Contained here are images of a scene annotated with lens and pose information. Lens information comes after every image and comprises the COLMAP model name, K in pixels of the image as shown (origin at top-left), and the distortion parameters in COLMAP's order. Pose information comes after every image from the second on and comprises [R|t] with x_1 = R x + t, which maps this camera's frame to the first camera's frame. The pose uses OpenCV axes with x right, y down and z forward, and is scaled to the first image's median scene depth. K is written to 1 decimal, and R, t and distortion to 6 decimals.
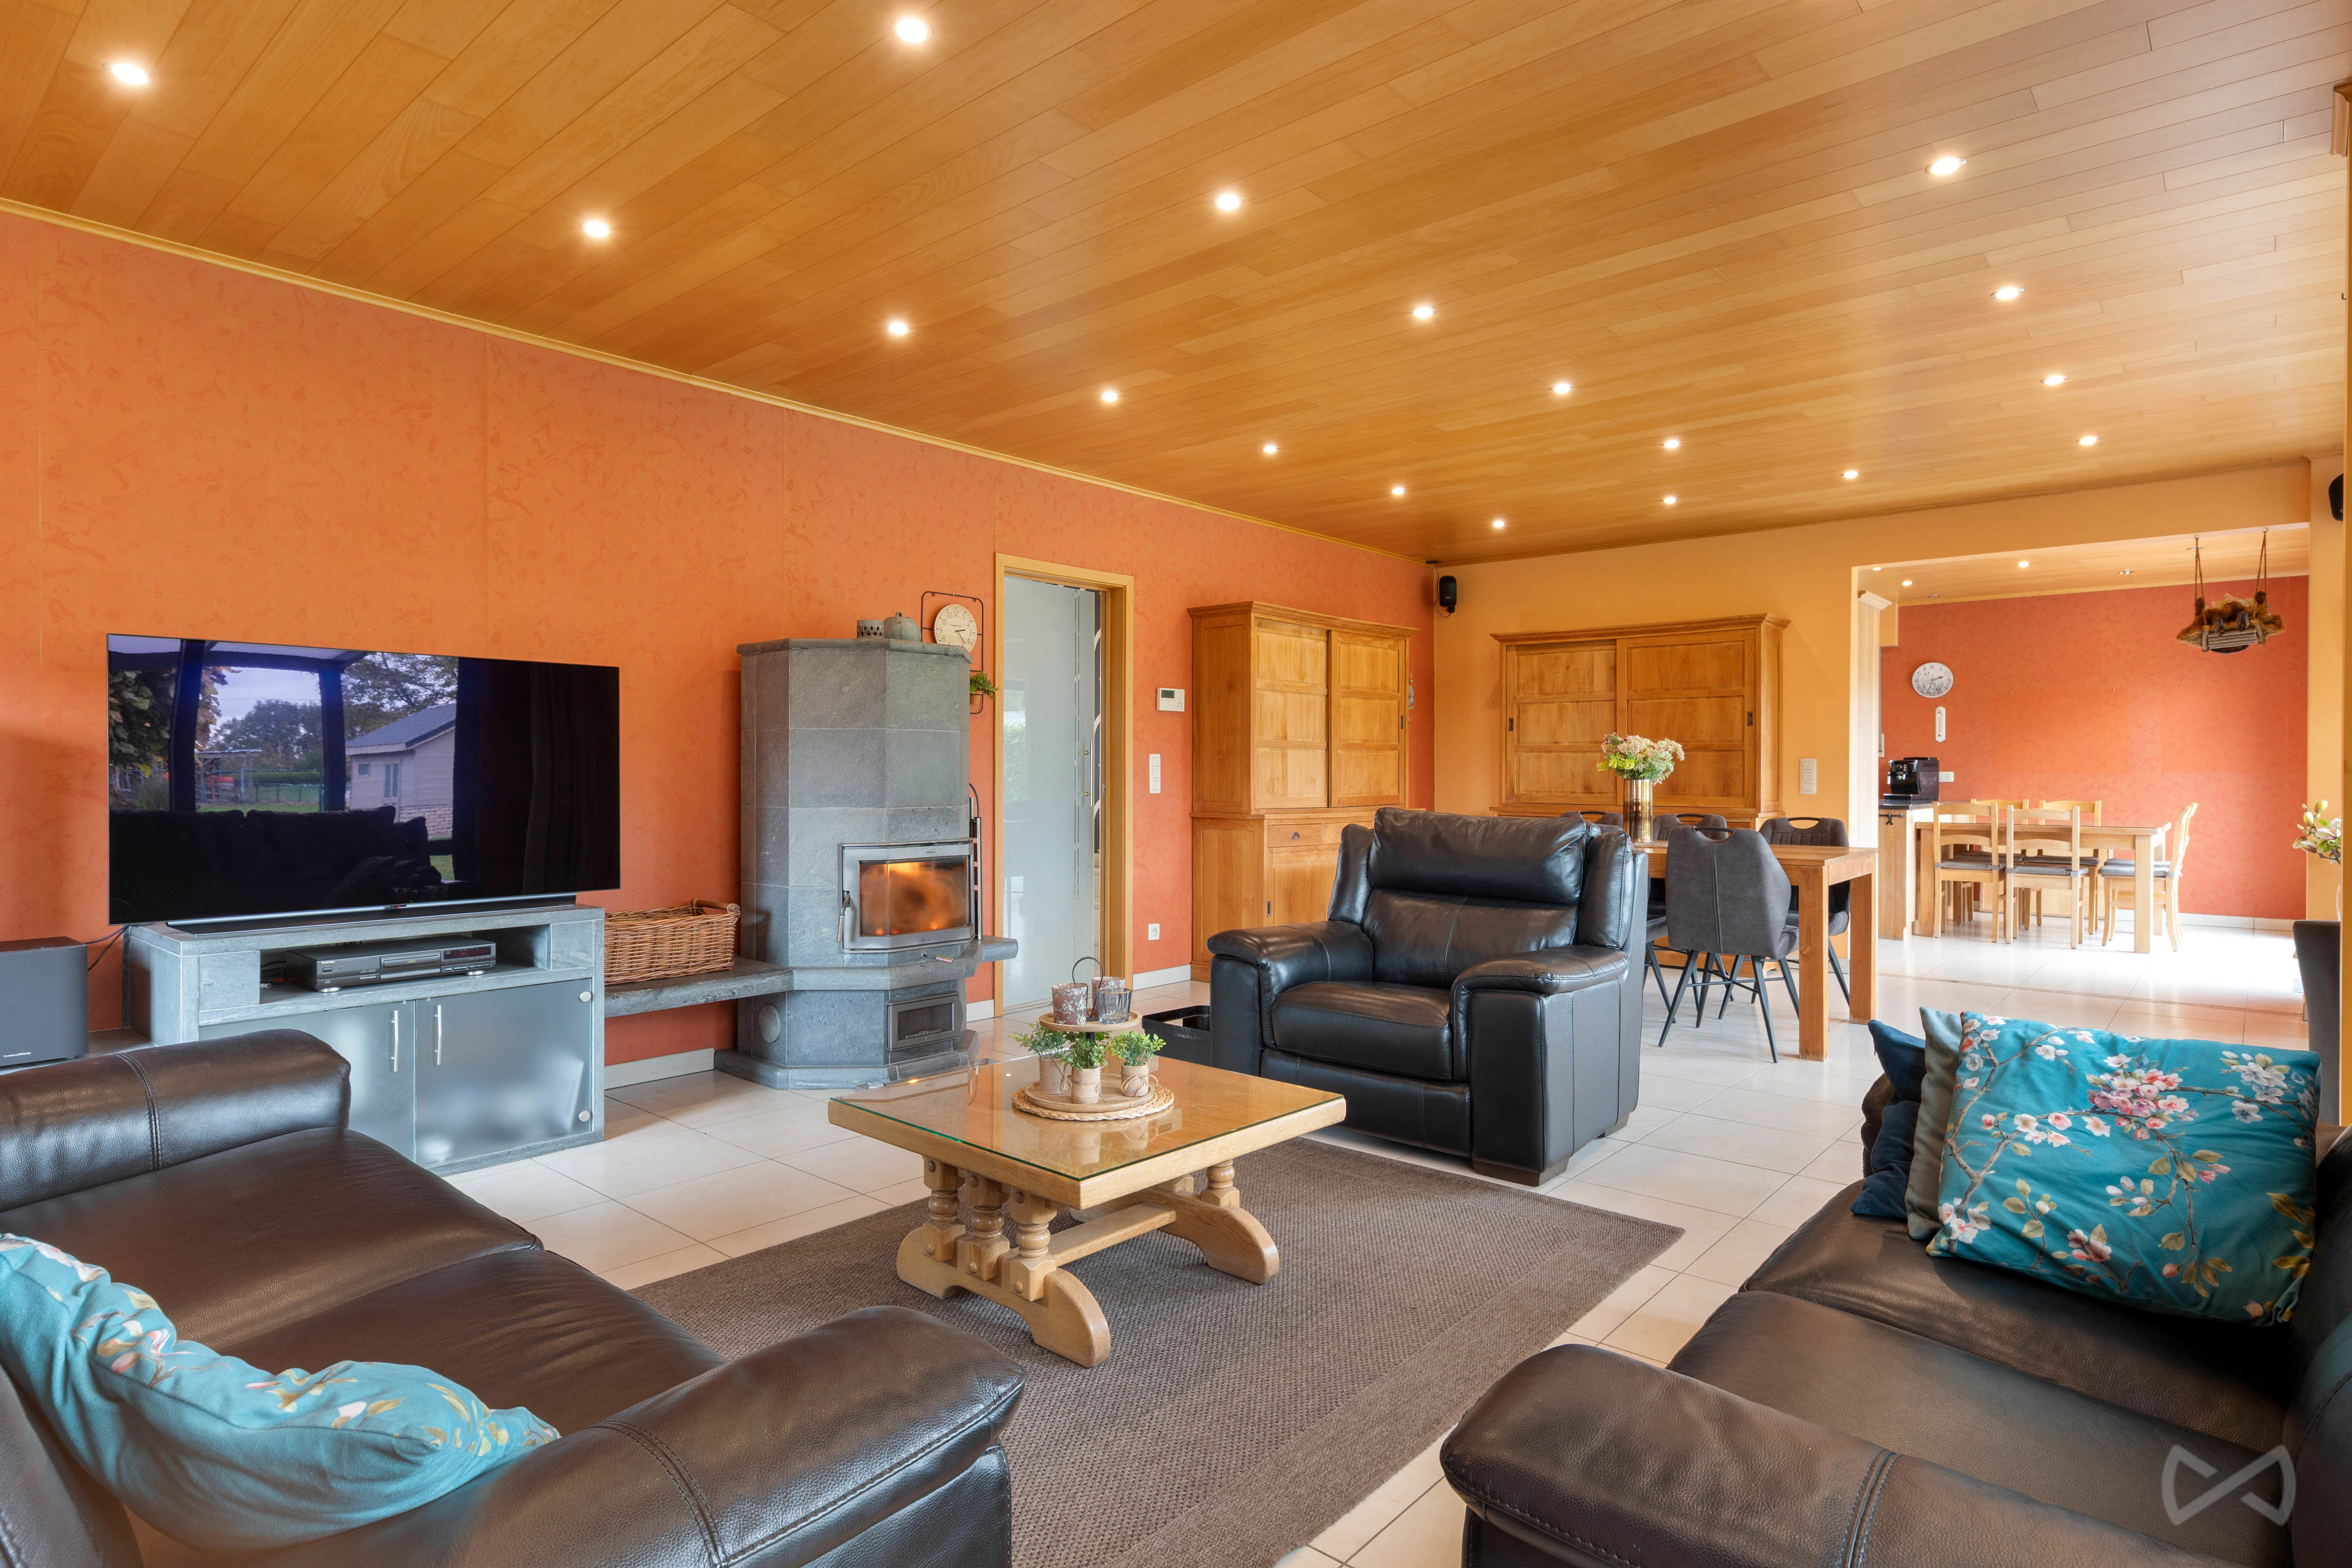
lens RADIAL K [[1249.9, 0, 1188.9], [0, 1249.9, 770.0], [0, 0, 1]] dist [0.005429, 0.000942]
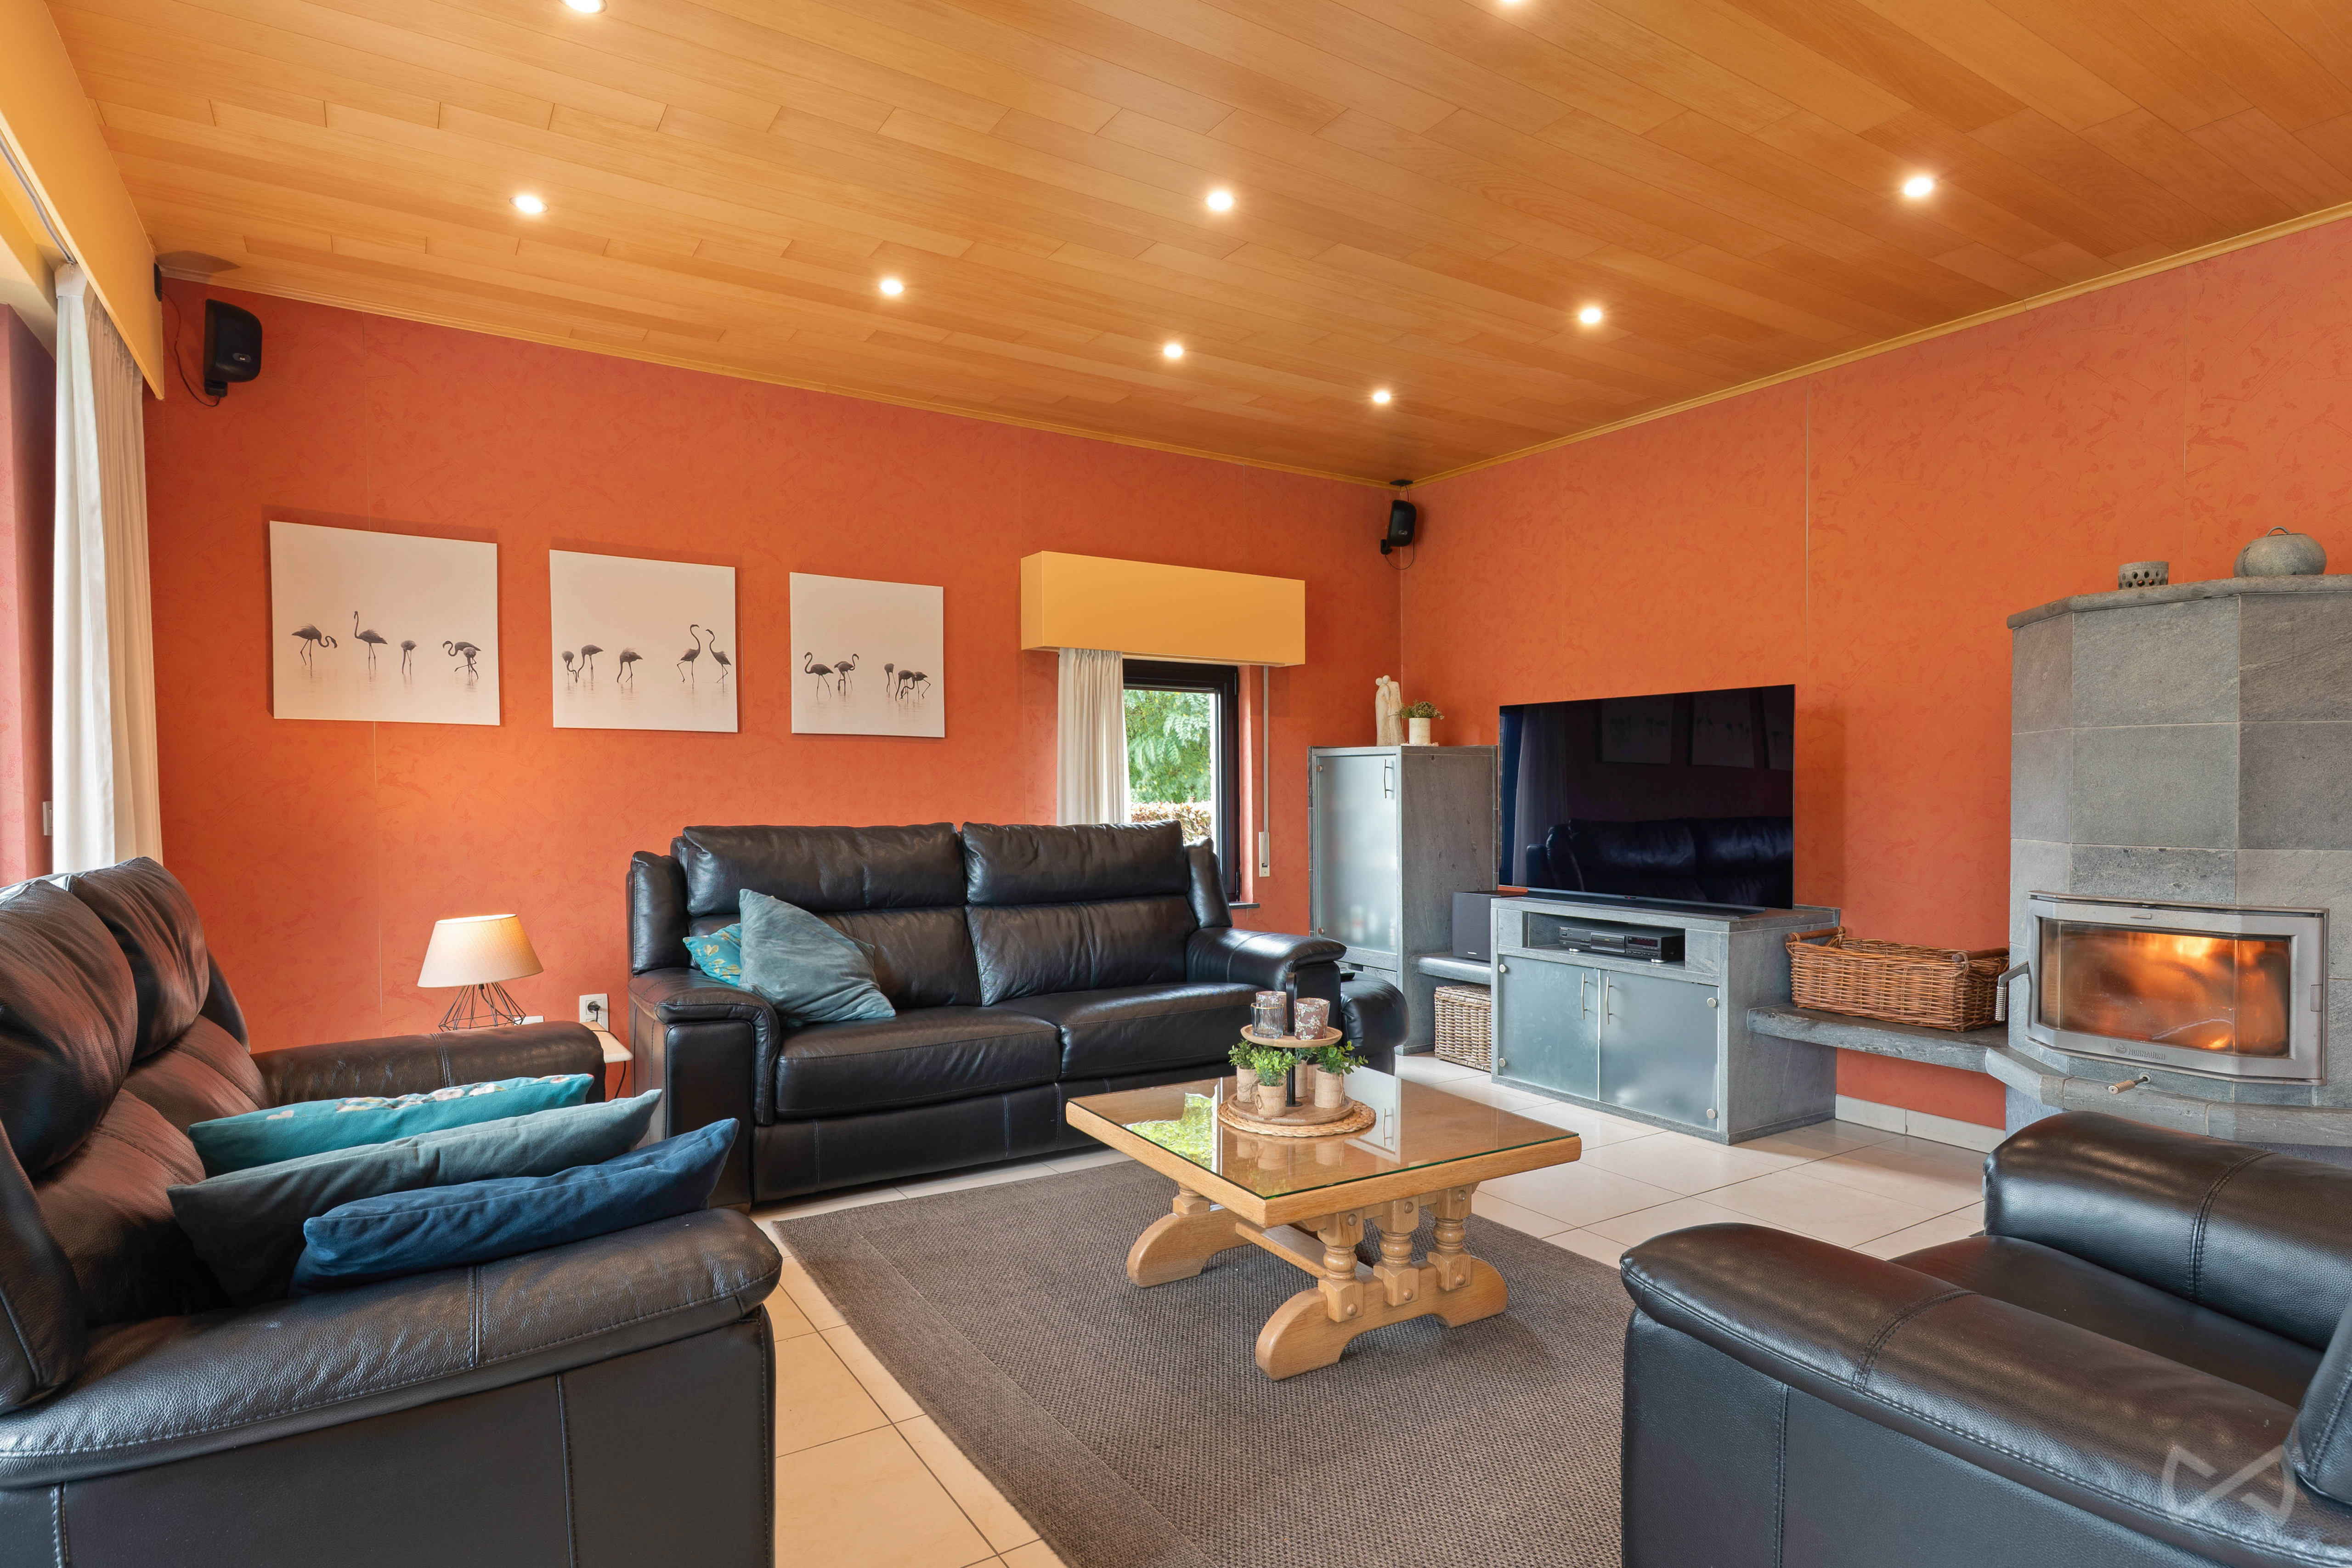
lens RADIAL K [[1249.9, 0, 1189.3], [0, 1249.9, 809.3], [0, 0, 1]] dist [0.005429, 0.000942]
pose [[-0.289957, 0.014134, -0.956935, 0.596703], [-0.001027, 0.999886, 0.015079, 0.001627], [0.957039, 0.005355, -0.289909, 0.798123]]
